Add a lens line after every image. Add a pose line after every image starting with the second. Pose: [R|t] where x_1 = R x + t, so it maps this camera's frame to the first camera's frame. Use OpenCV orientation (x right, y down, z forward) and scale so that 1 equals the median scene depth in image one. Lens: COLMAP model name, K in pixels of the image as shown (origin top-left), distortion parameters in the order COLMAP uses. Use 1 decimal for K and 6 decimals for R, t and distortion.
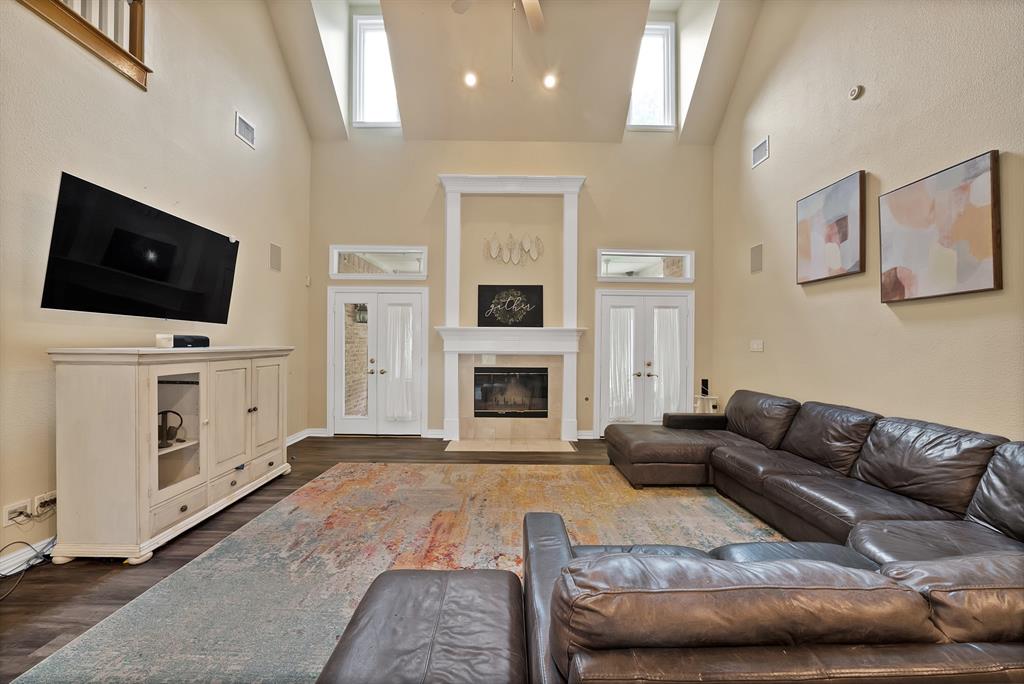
lens RADIAL K [[369.7, 0, 518.7], [0, 369.7, 346.0], [0, 0, 1]] dist [-0.023707, 0.002626]
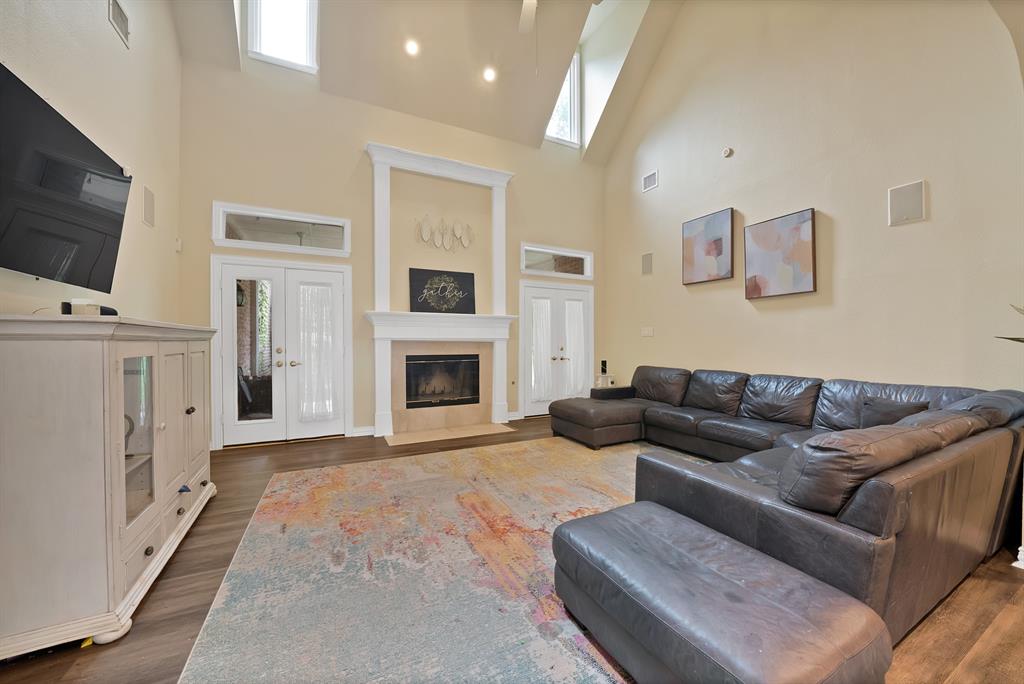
lens RADIAL K [[369.7, 0, 517.1], [0, 369.7, 346.9], [0, 0, 1]] dist [-0.023707, 0.002626]
pose [[0.896631, -0.015013, 0.442524, -0.380163], [0.010560, 0.999866, 0.012525, 0.036471], [-0.442653, -0.006557, 0.896669, 0.046507]]
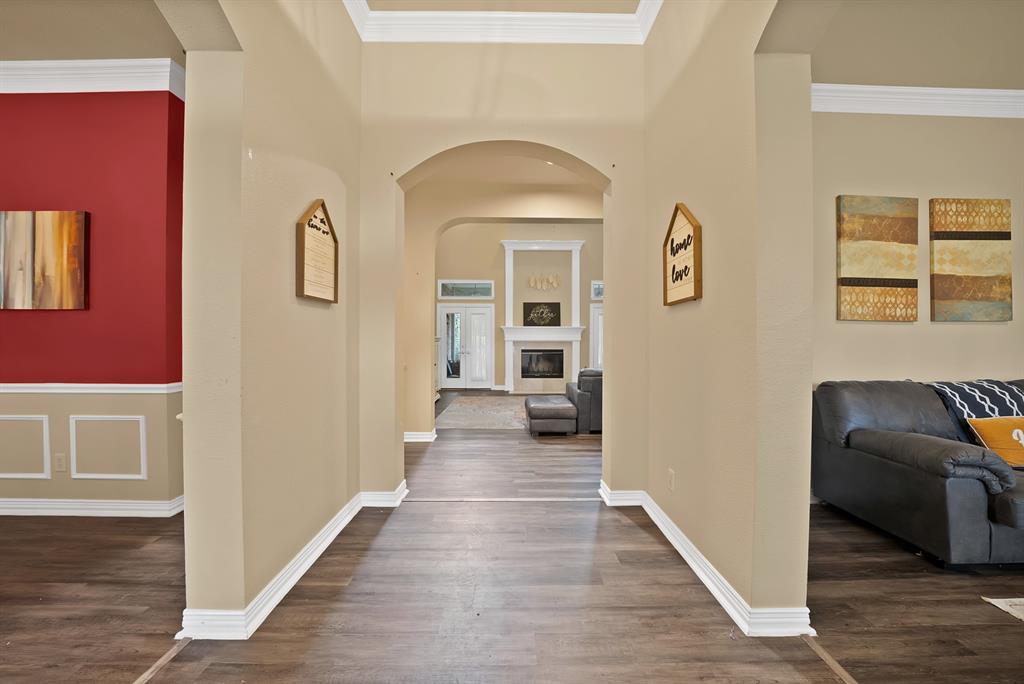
lens RADIAL K [[369.7, 0, 515.3], [0, 369.7, 345.5], [0, 0, 1]] dist [-0.023707, 0.002626]
pose [[0.999979, -0.006120, 0.002319, -0.206015], [0.006110, 0.999972, 0.004219, 0.042278], [-0.002345, -0.004205, 0.999988, -1.011183]]
